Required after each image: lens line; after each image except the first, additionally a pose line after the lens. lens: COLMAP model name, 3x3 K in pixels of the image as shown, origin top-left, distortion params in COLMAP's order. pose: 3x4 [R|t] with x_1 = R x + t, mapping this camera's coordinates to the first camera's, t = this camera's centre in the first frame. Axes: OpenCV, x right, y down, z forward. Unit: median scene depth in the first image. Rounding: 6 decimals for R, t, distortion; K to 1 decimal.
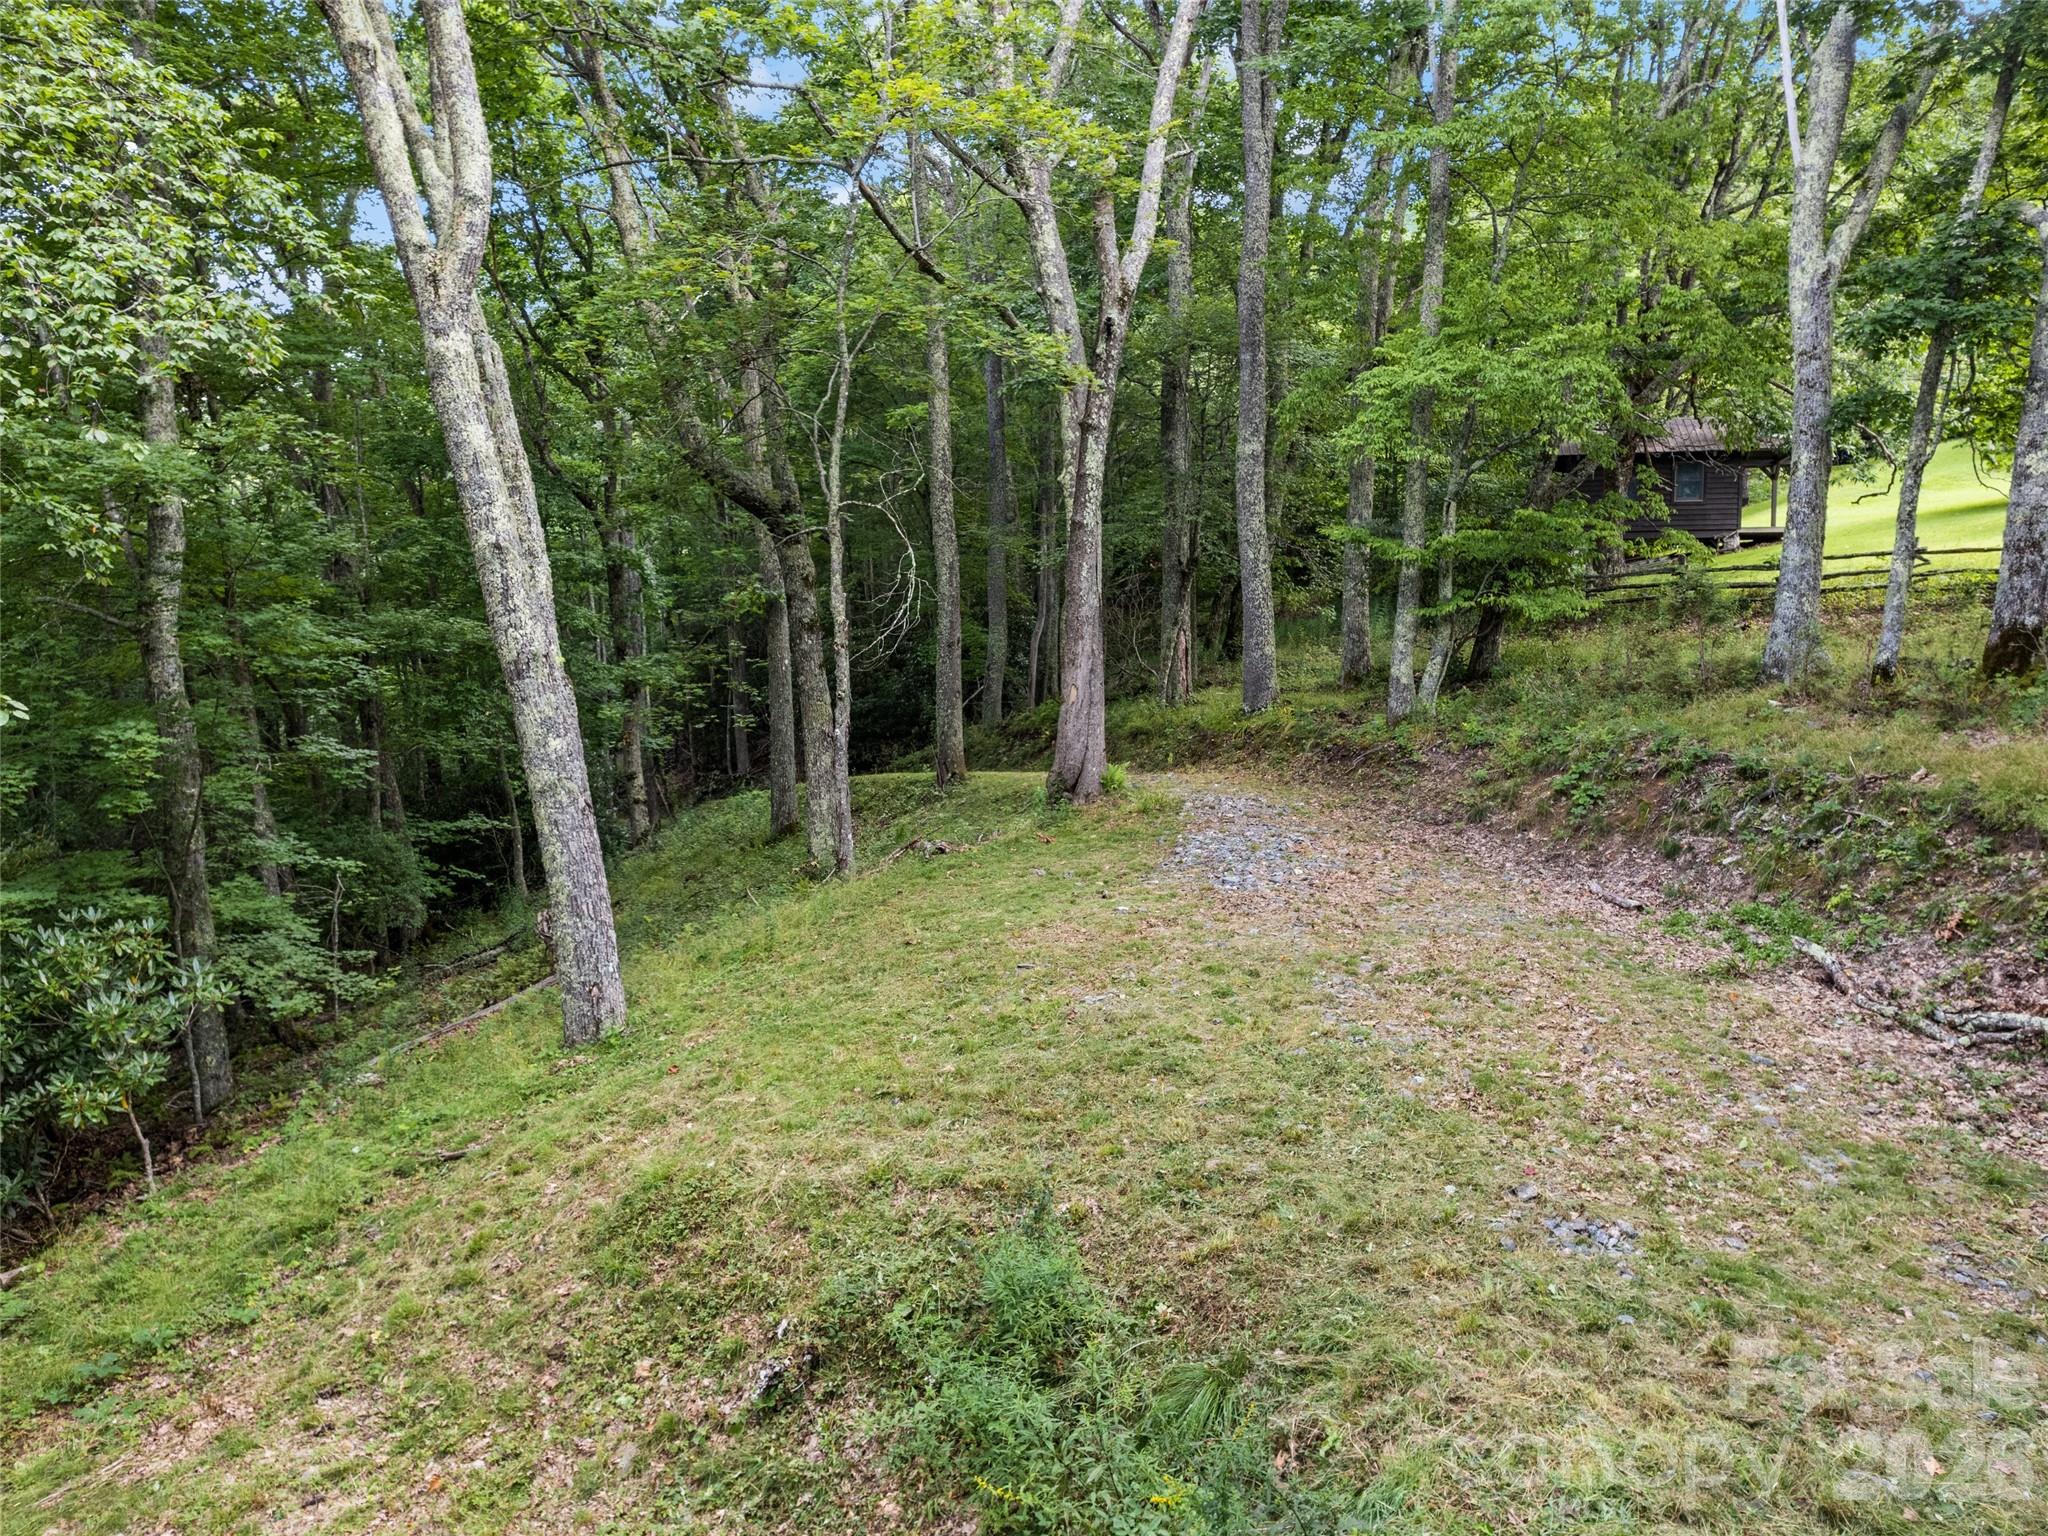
lens RADIAL K [[1459.0, 0, 1024.0], [0, 1459.0, 768.0], [0, 0, 1]] dist [-0.073236, 0.067768]
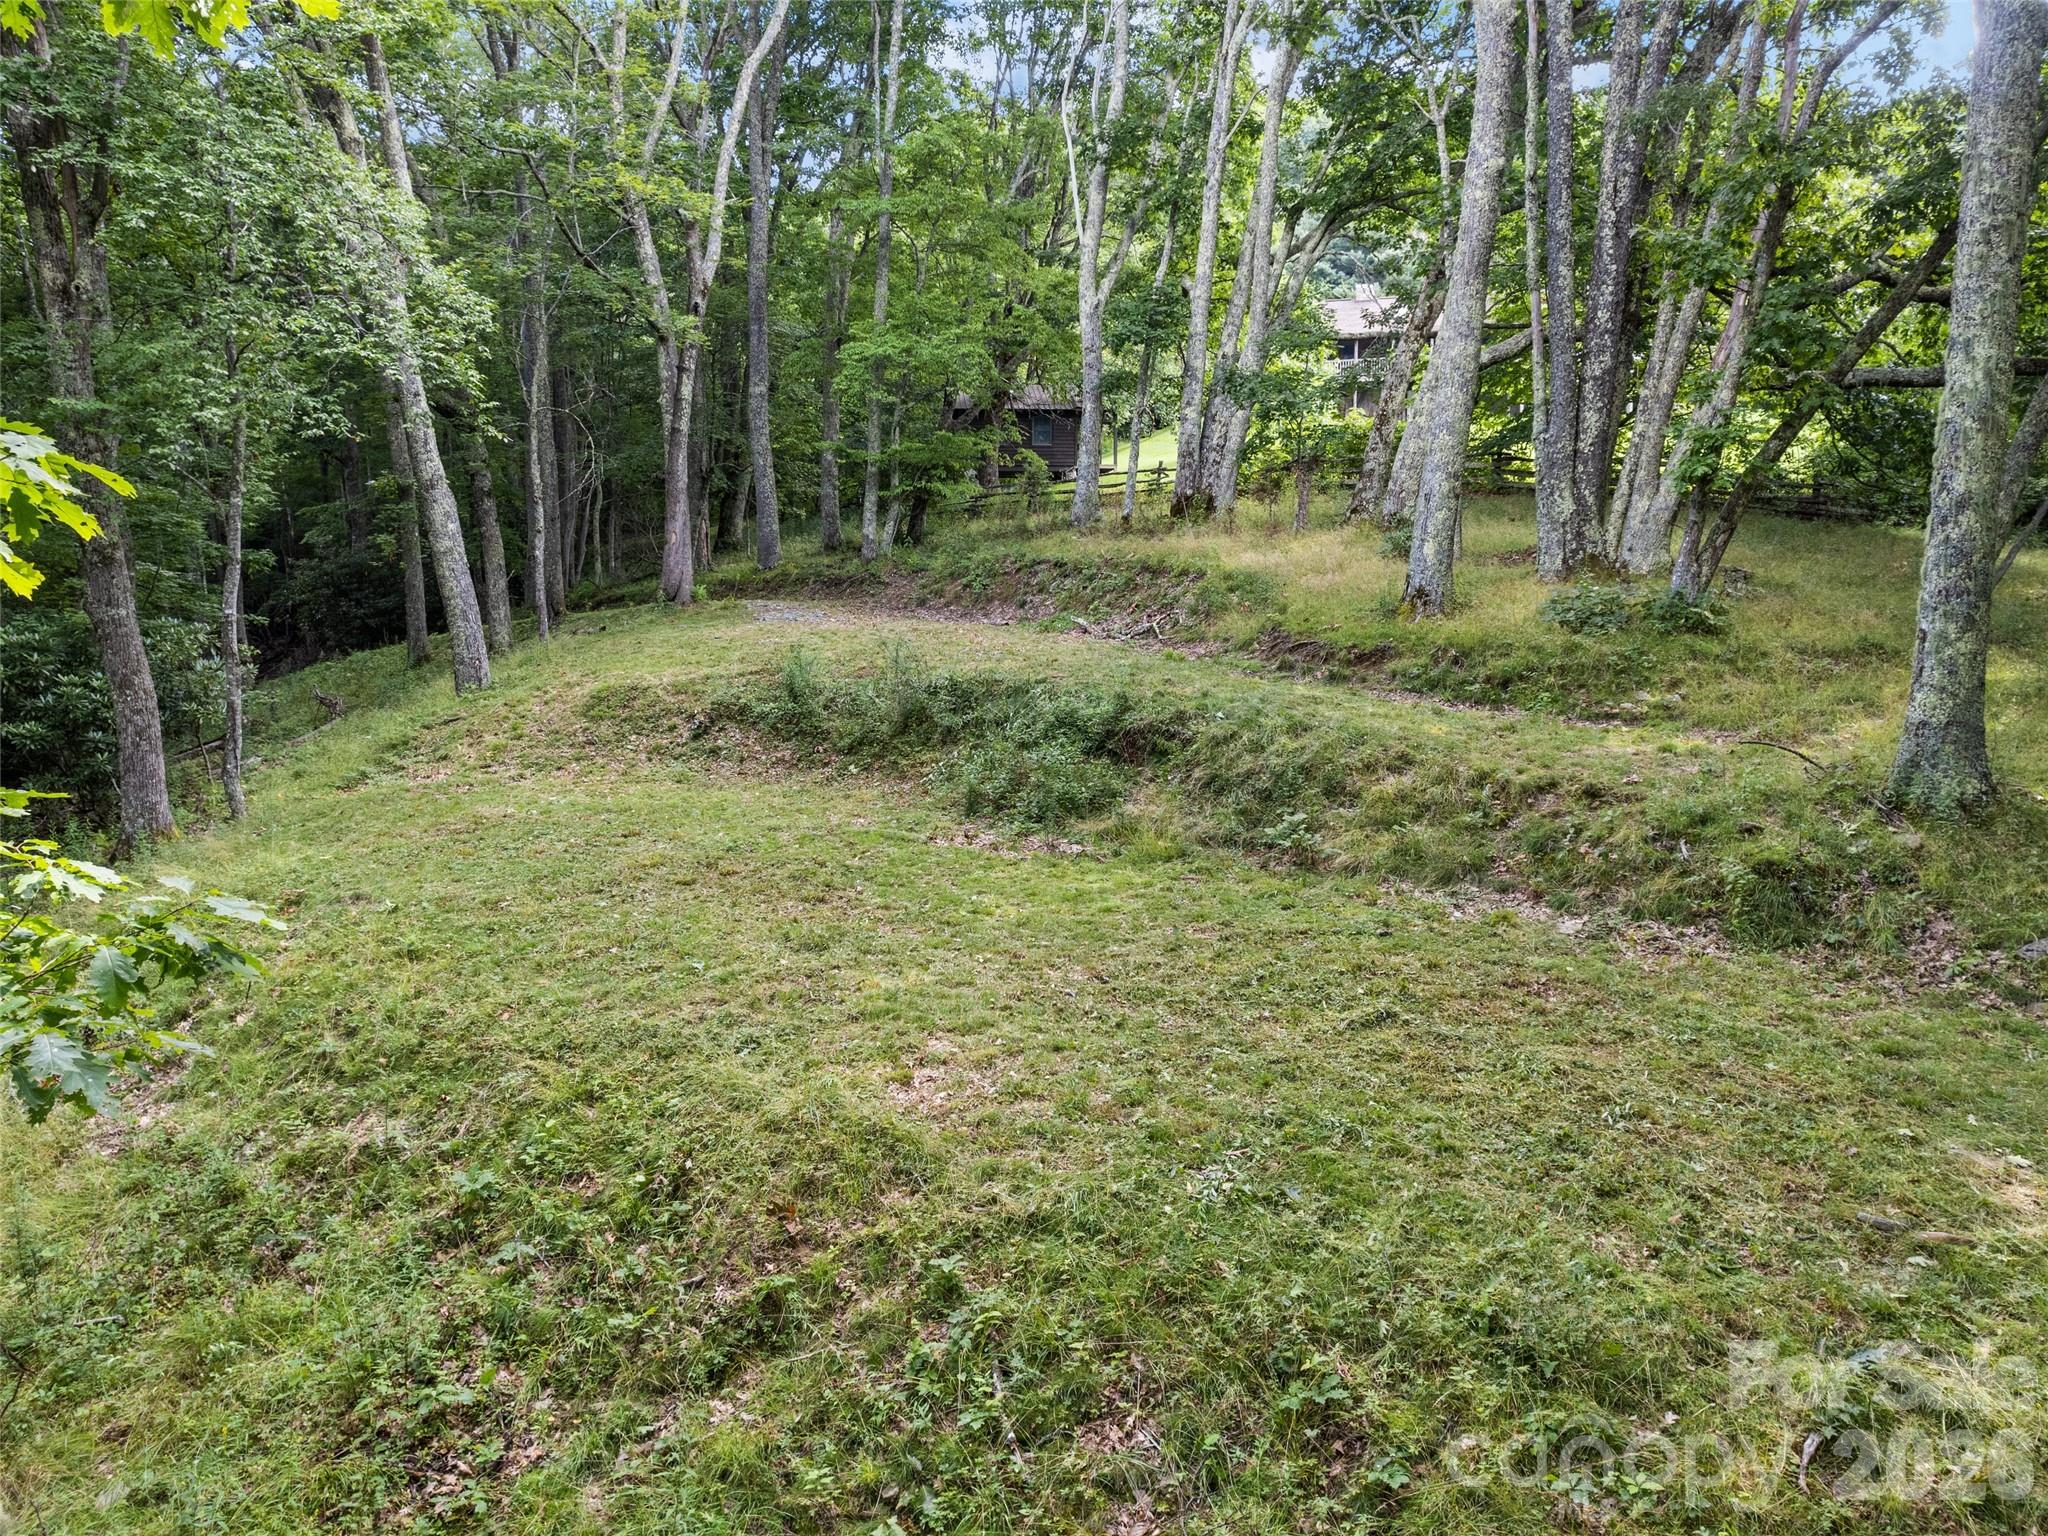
lens RADIAL K [[1459.0, 0, 1024.0], [0, 1459.0, 768.0], [0, 0, 1]] dist [-0.073236, 0.067768]
pose [[0.919370, -0.044525, 0.390867, -0.253289], [0.033973, 0.998849, 0.033873, 0.165184], [-0.391925, -0.017863, 0.919824, -0.629622]]
